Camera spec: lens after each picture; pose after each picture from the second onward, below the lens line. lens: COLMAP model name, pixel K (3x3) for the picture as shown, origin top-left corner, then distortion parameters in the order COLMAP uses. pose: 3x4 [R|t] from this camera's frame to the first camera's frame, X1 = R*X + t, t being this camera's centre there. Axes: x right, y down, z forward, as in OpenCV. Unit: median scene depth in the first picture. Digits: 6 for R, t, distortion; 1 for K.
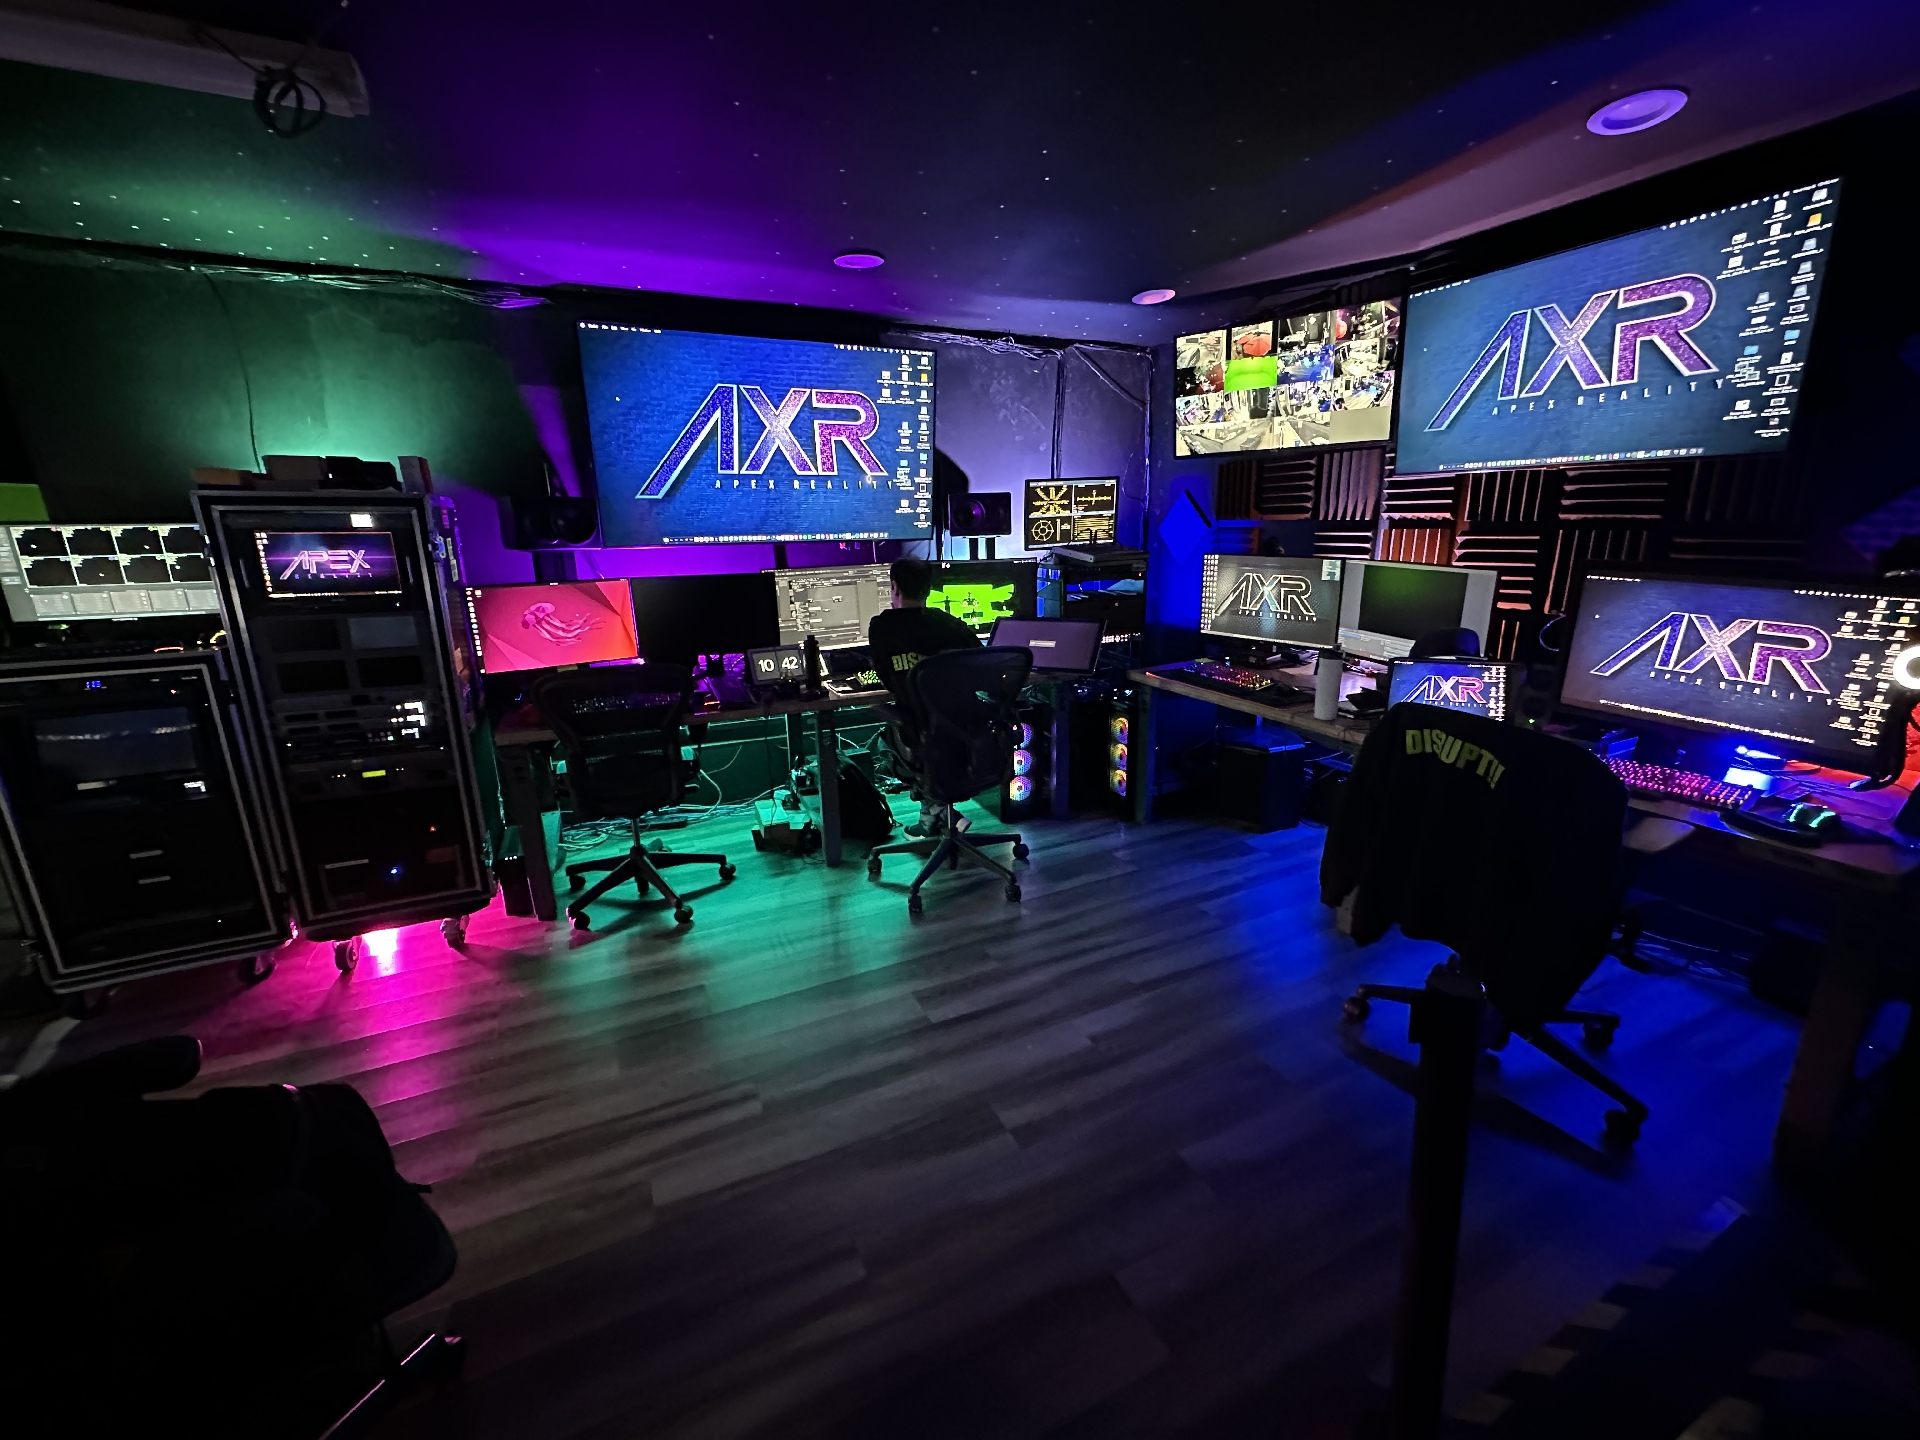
lens RADIAL K [[766.4, 0, 960.0], [0, 766.4, 720.0], [0, 0, 1]] dist [-0.000181, 0.000342]
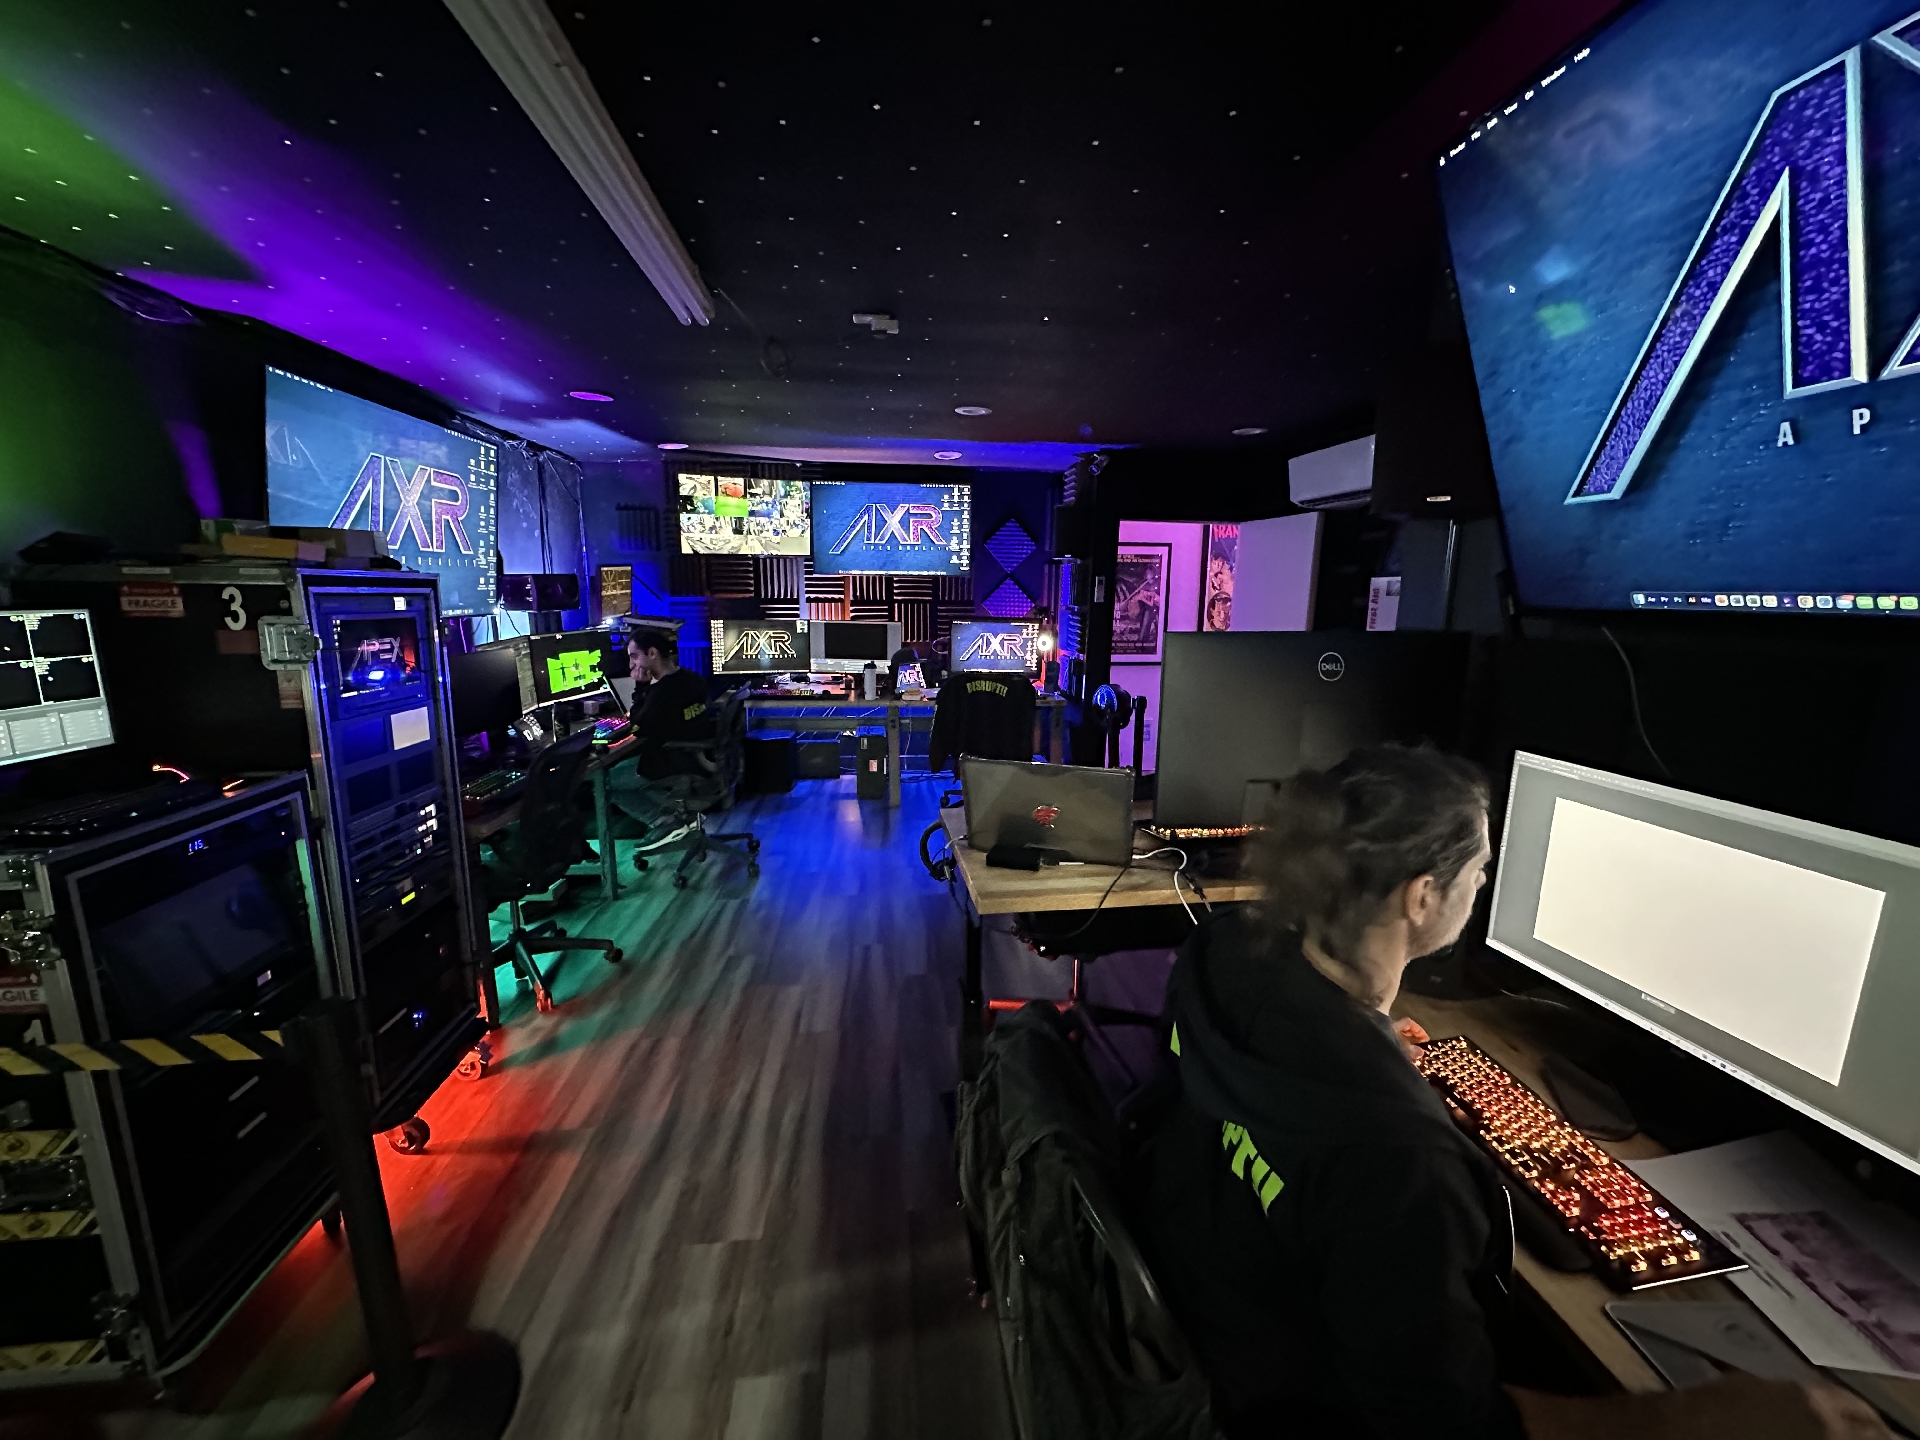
lens RADIAL K [[766.4, 0, 960.0], [0, 766.4, 720.0], [0, 0, 1]] dist [-0.000181, 0.000342]
pose [[0.339340, -0.148381, 0.928887, -1.021966], [0.226955, 0.971223, 0.072233, -0.033736], [-0.912874, 0.186304, 0.363251, 0.081641]]
